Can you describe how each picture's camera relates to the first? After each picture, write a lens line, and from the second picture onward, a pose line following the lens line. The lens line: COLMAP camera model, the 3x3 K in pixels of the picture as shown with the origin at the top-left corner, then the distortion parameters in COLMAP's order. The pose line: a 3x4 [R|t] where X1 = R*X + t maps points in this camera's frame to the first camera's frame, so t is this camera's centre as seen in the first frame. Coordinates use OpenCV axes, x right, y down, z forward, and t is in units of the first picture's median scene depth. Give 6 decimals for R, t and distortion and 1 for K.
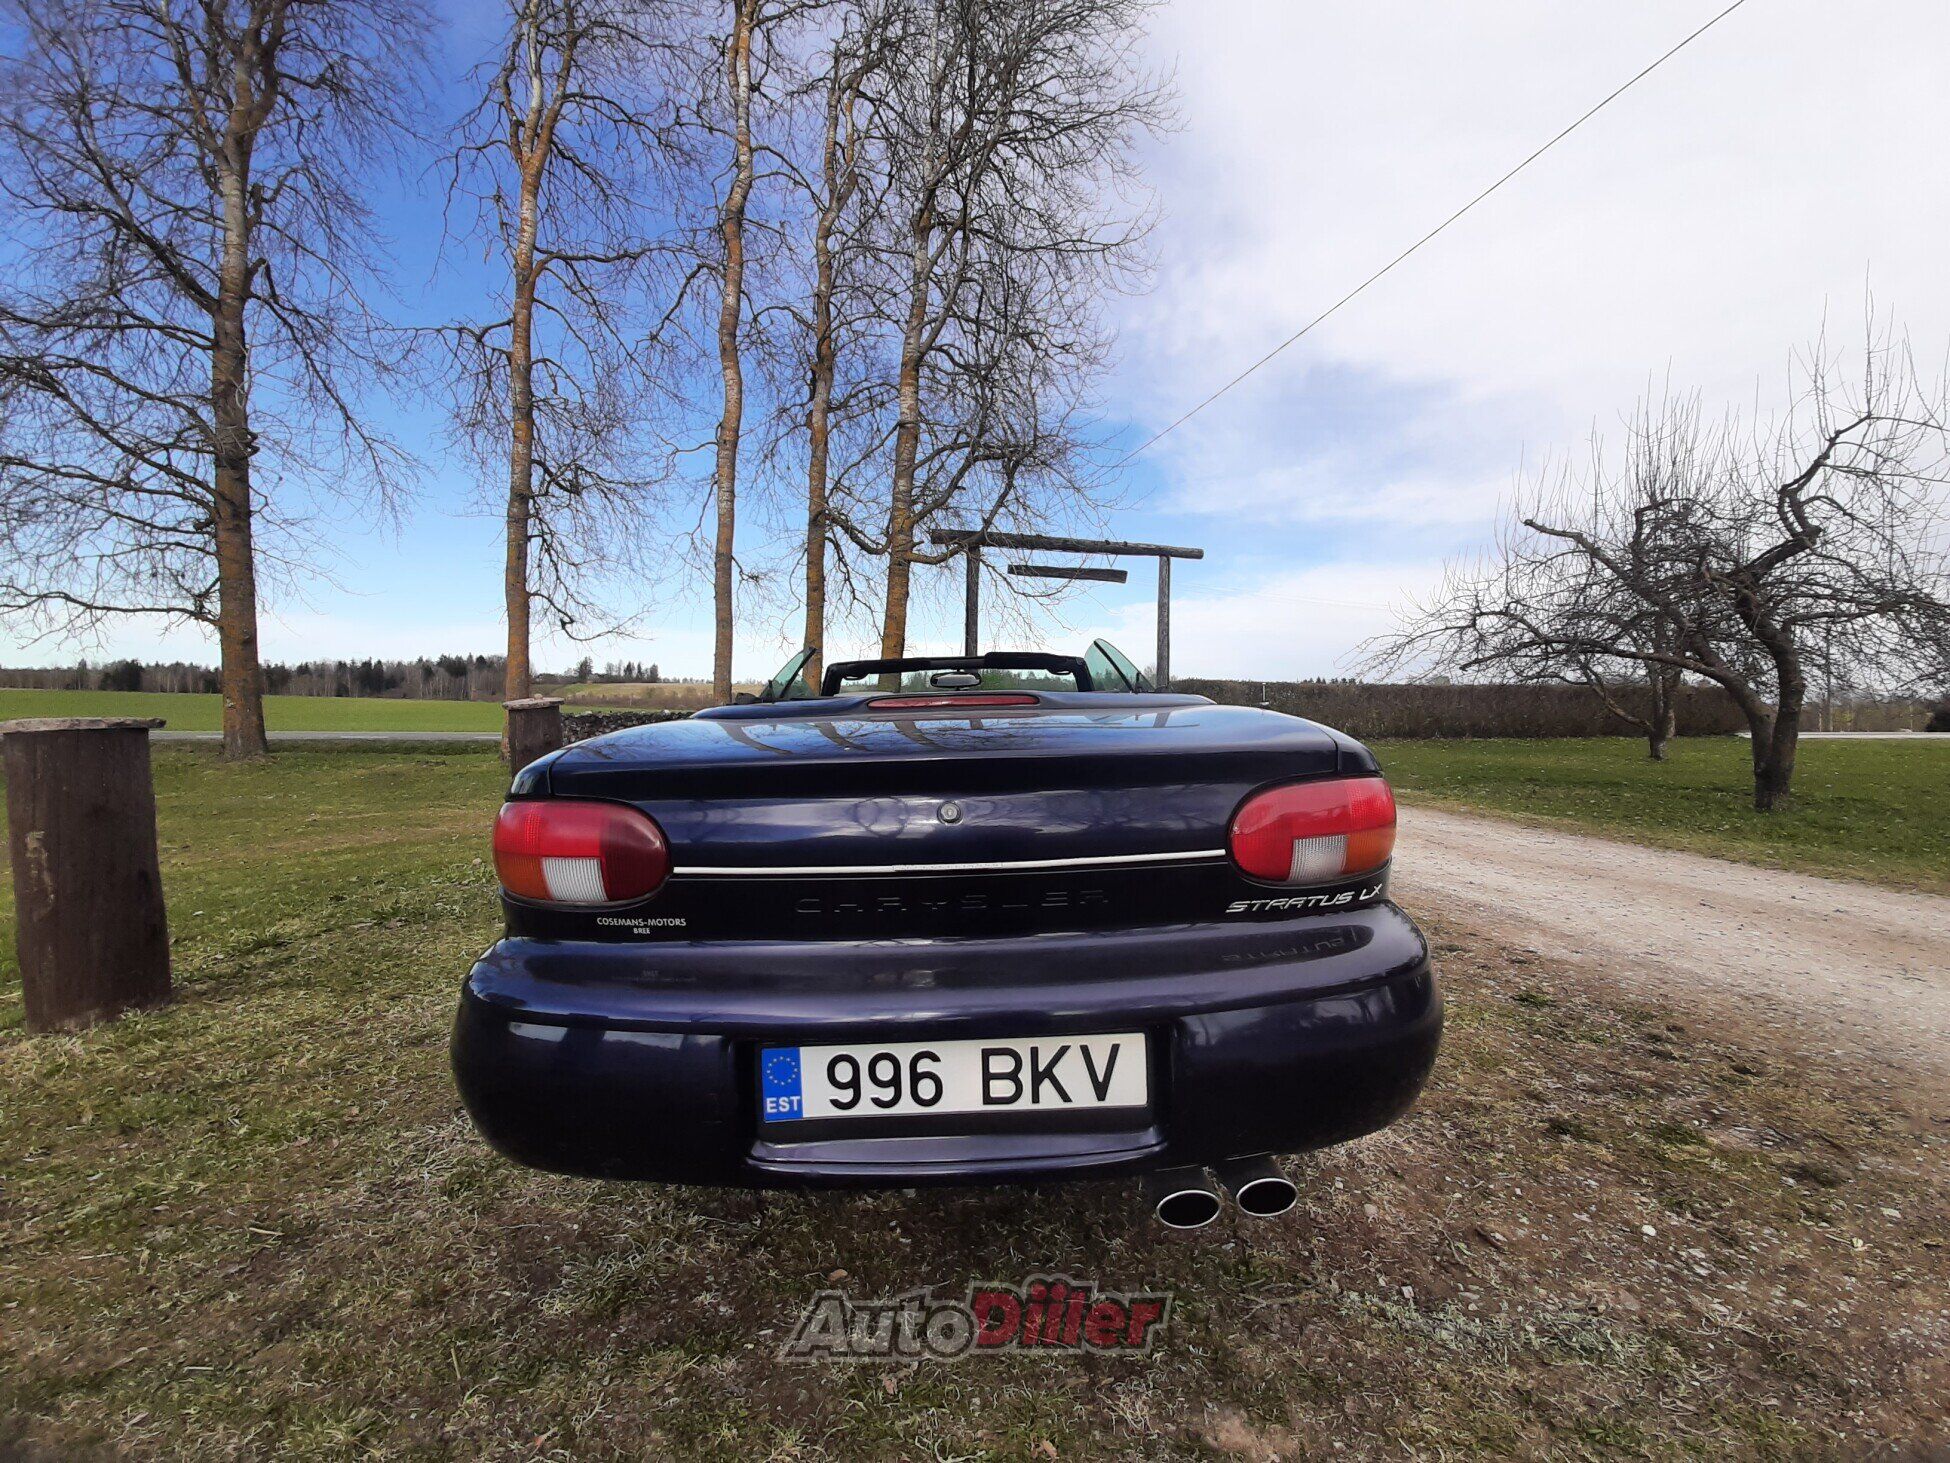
lens RADIAL K [[771.0, 0, 986.9], [0, 771.0, 737.5], [0, 0, 1]] dist [-0.001115, -0.006495]
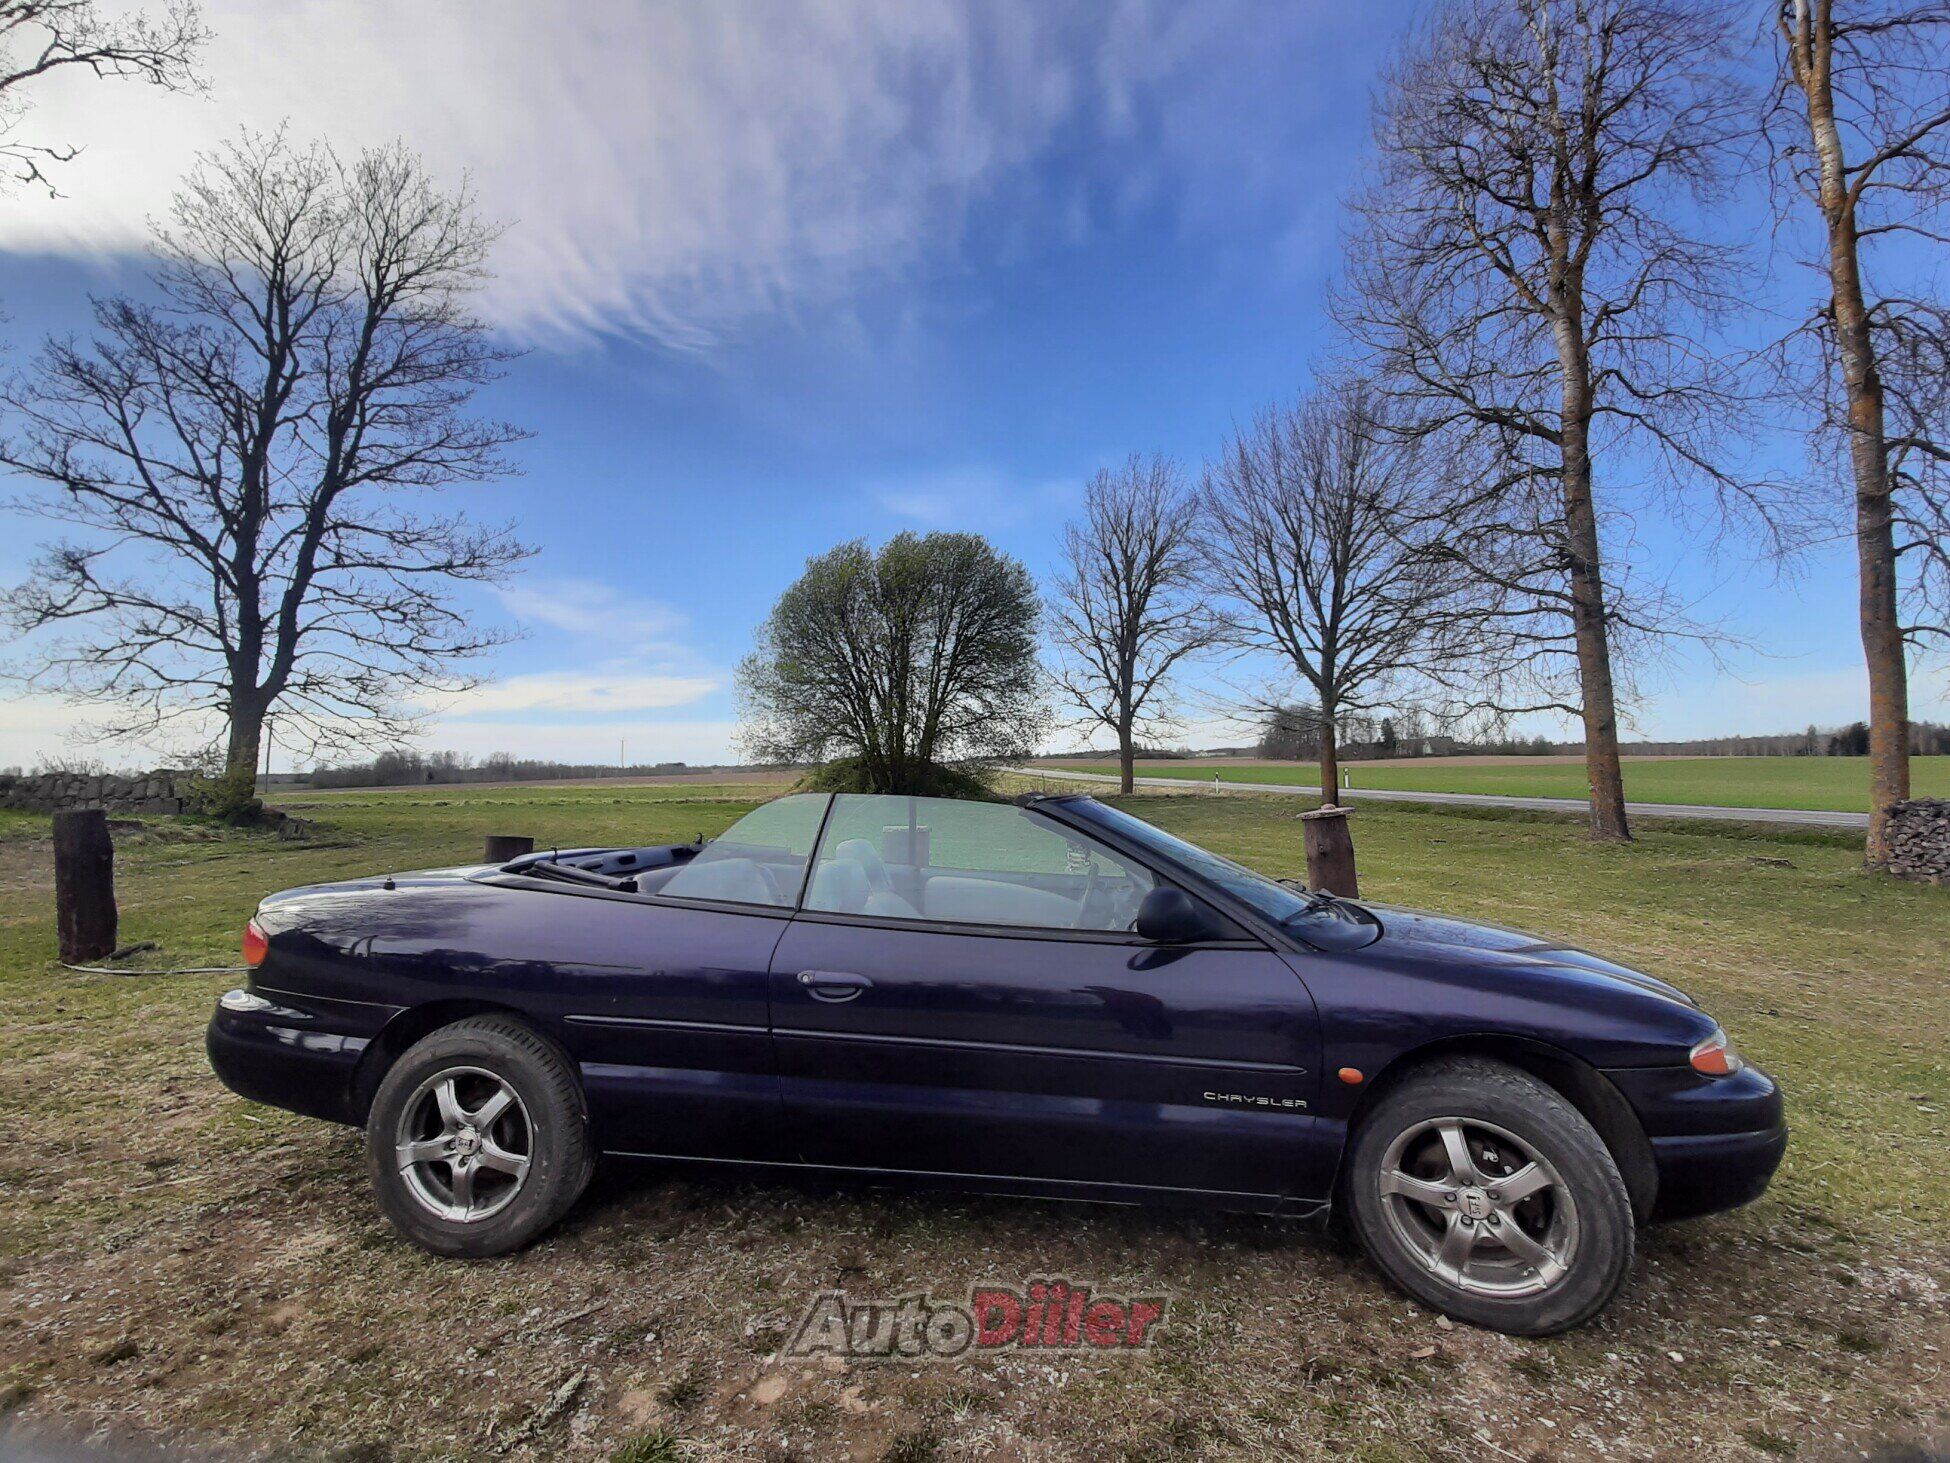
lens RADIAL K [[771.0, 0, 979.3], [0, 771.0, 725.1], [0, 0, 1]] dist [-0.001115, -0.006495]
pose [[-0.144217, -0.069859, -0.987077, 0.194834], [-0.027765, 0.997398, -0.066533, -0.032081], [0.989157, 0.017811, -0.145781, 0.272338]]
